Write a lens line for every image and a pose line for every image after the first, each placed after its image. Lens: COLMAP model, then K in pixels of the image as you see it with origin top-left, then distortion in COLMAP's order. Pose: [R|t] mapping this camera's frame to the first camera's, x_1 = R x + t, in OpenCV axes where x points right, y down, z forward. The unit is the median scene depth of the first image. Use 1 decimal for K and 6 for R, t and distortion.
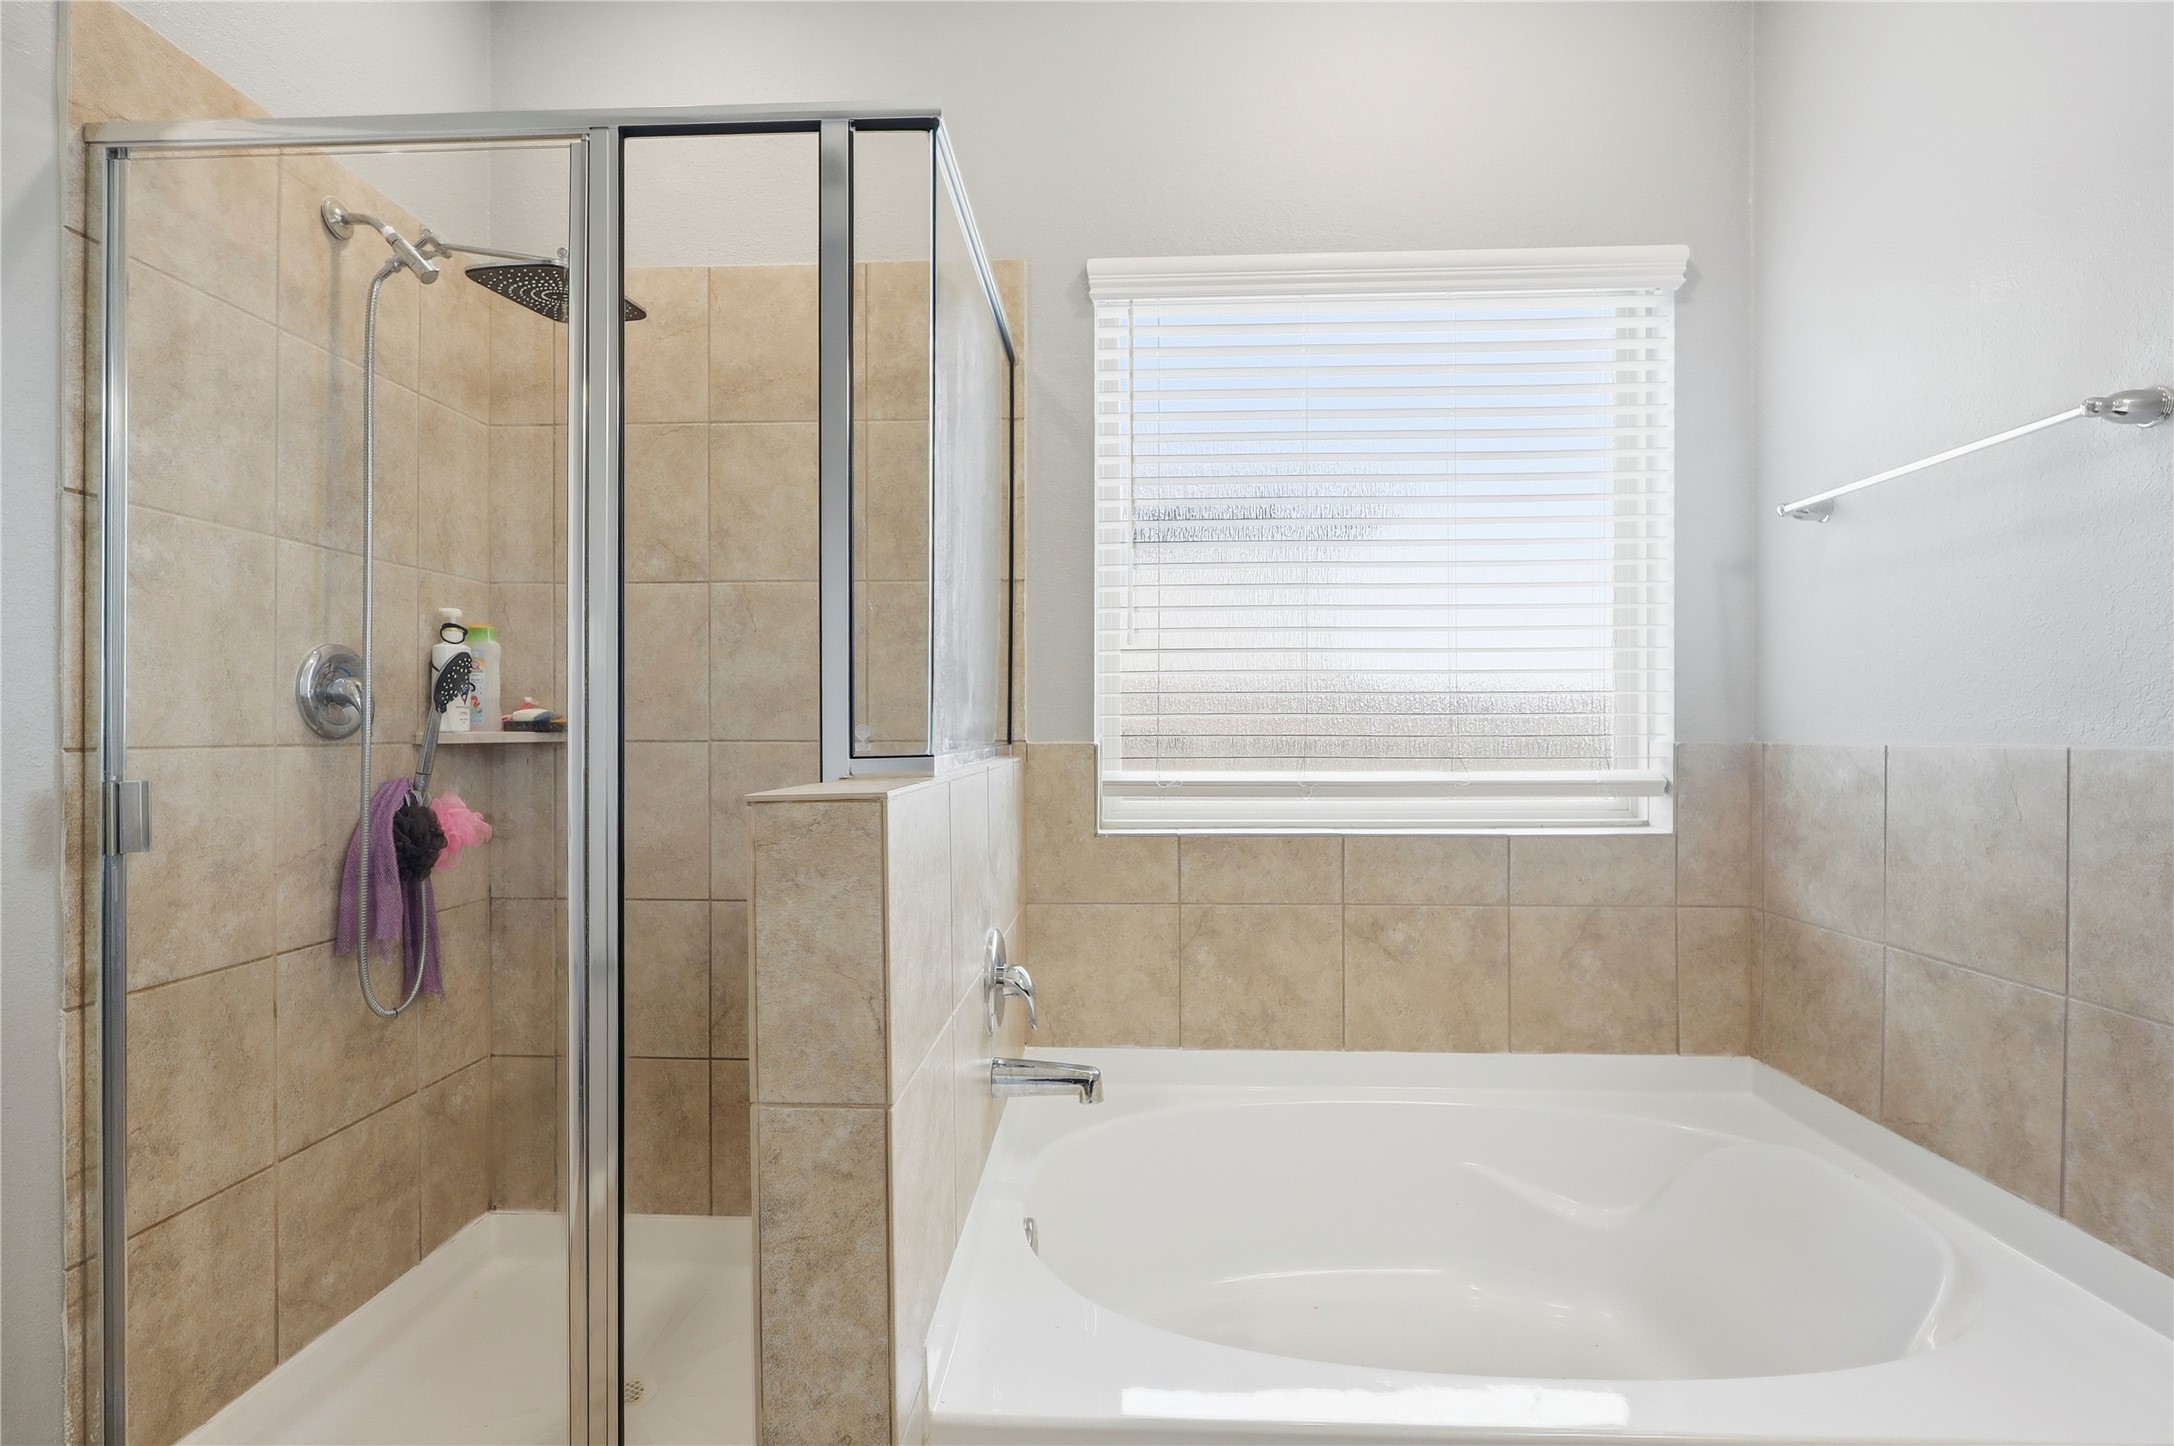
lens RADIAL K [[1056.1, 0, 1090.4], [0, 1056.1, 742.8], [0, 0, 1]] dist [-0.002628, -0.000987]
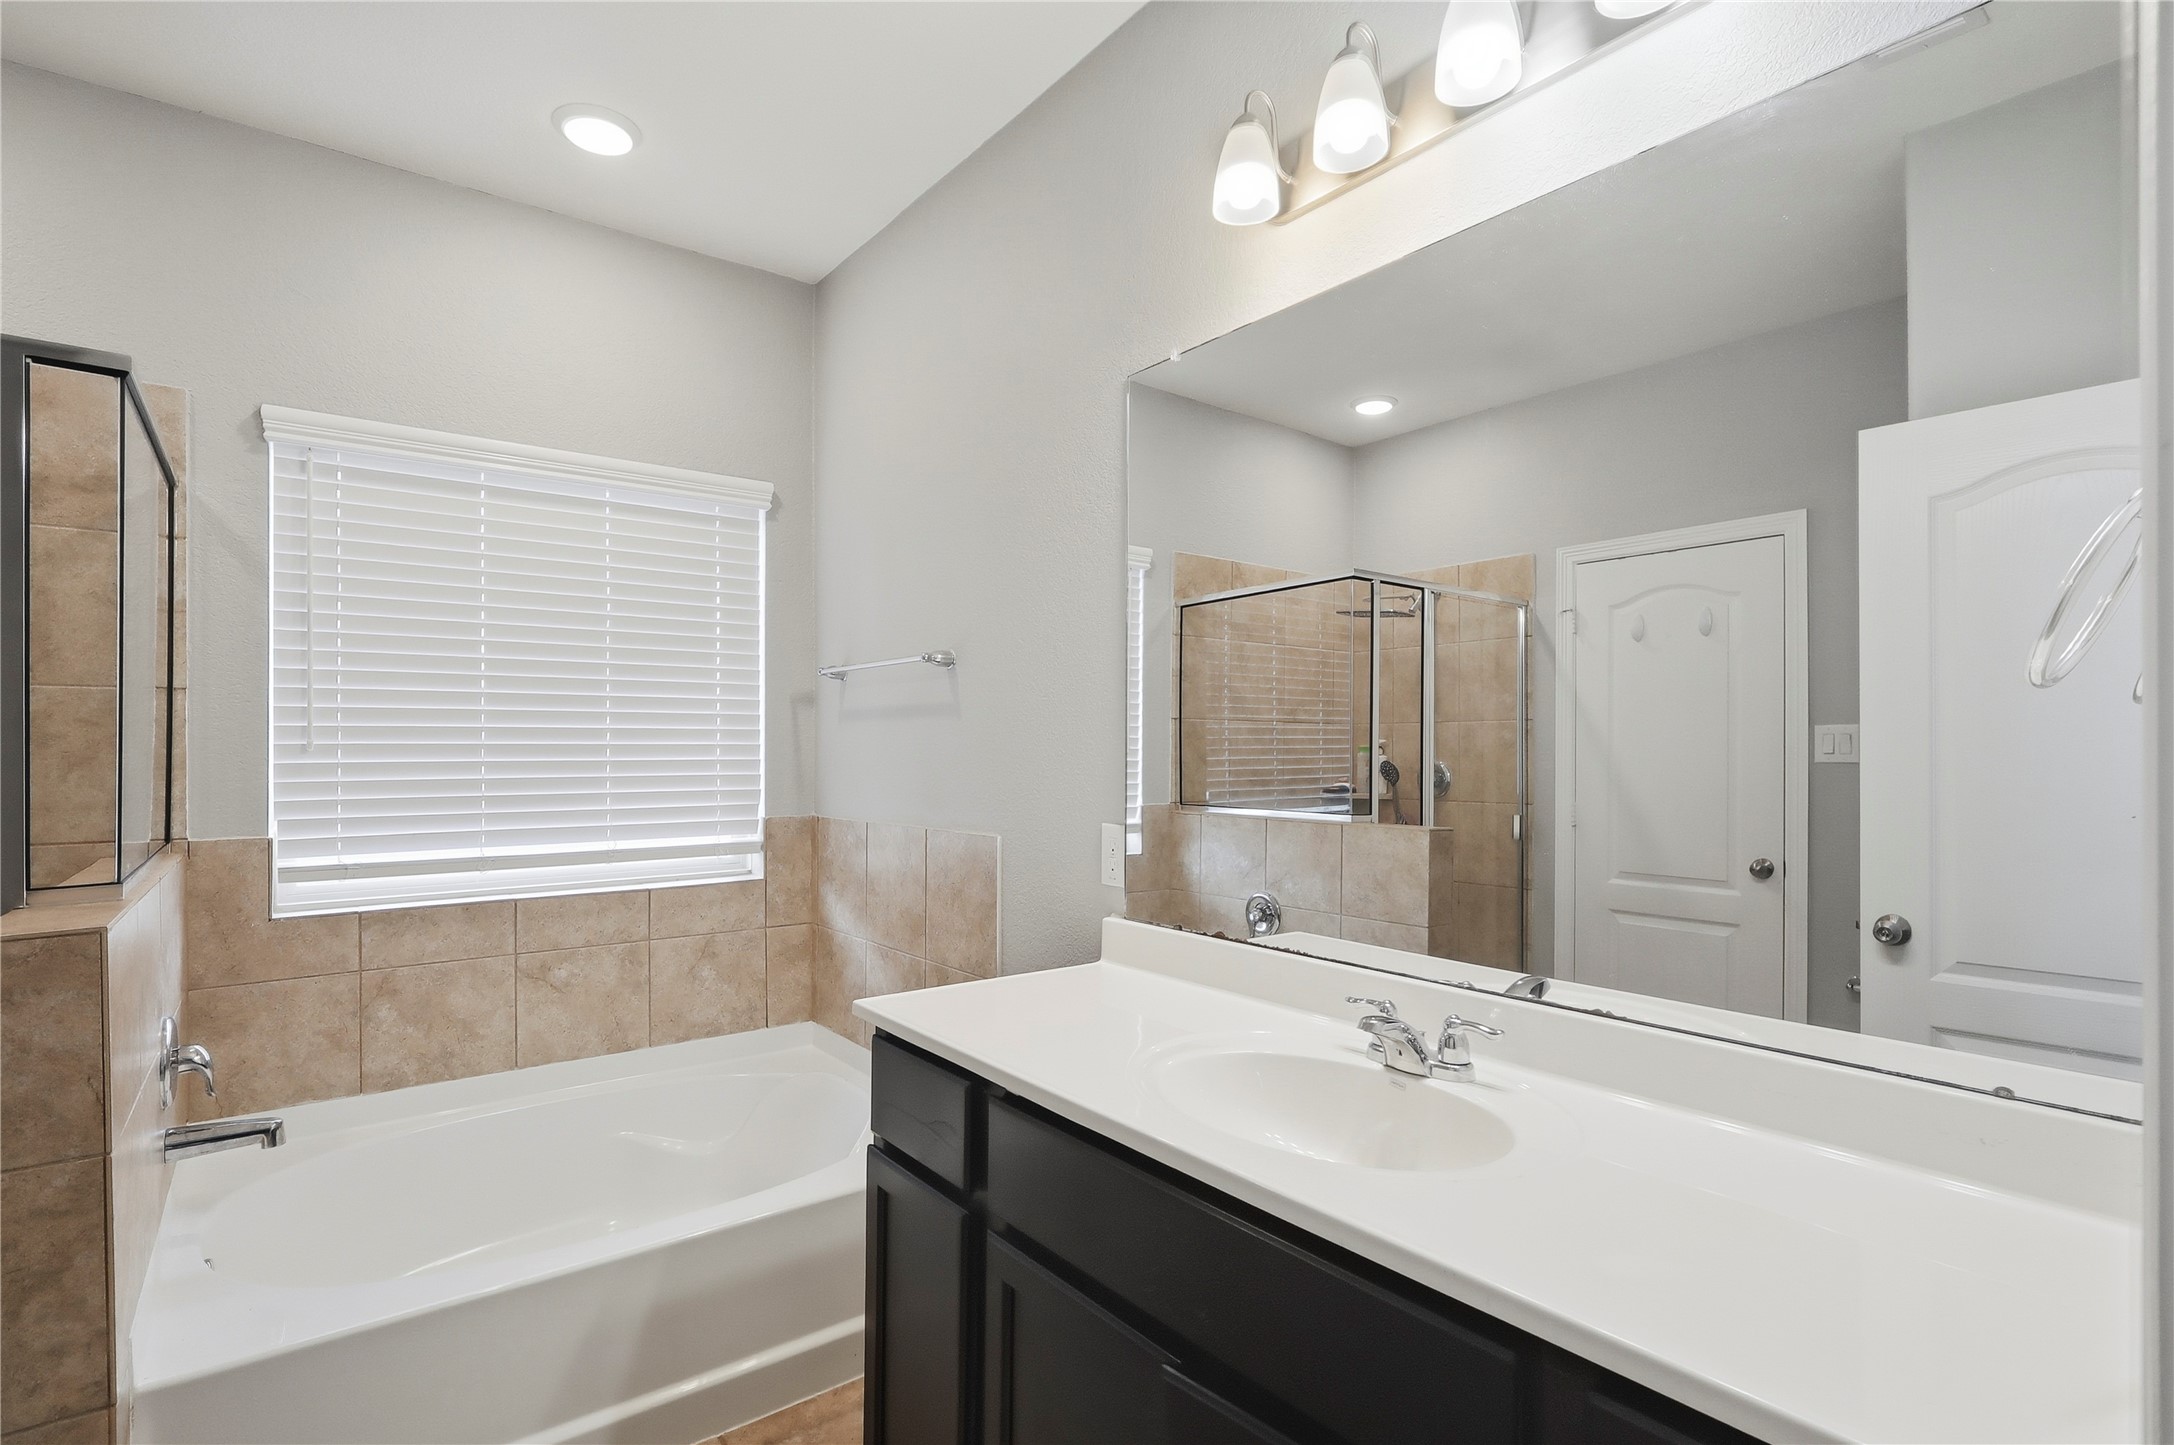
lens RADIAL K [[1056.1, 0, 1090.4], [0, 1056.1, 742.3], [0, 0, 1]] dist [-0.002628, -0.000987]
pose [[0.772093, 0.001367, 0.635508, -0.034940], [0.009770, 0.999854, -0.014021, -0.079442], [-0.635434, 0.017034, 0.771967, -0.433824]]
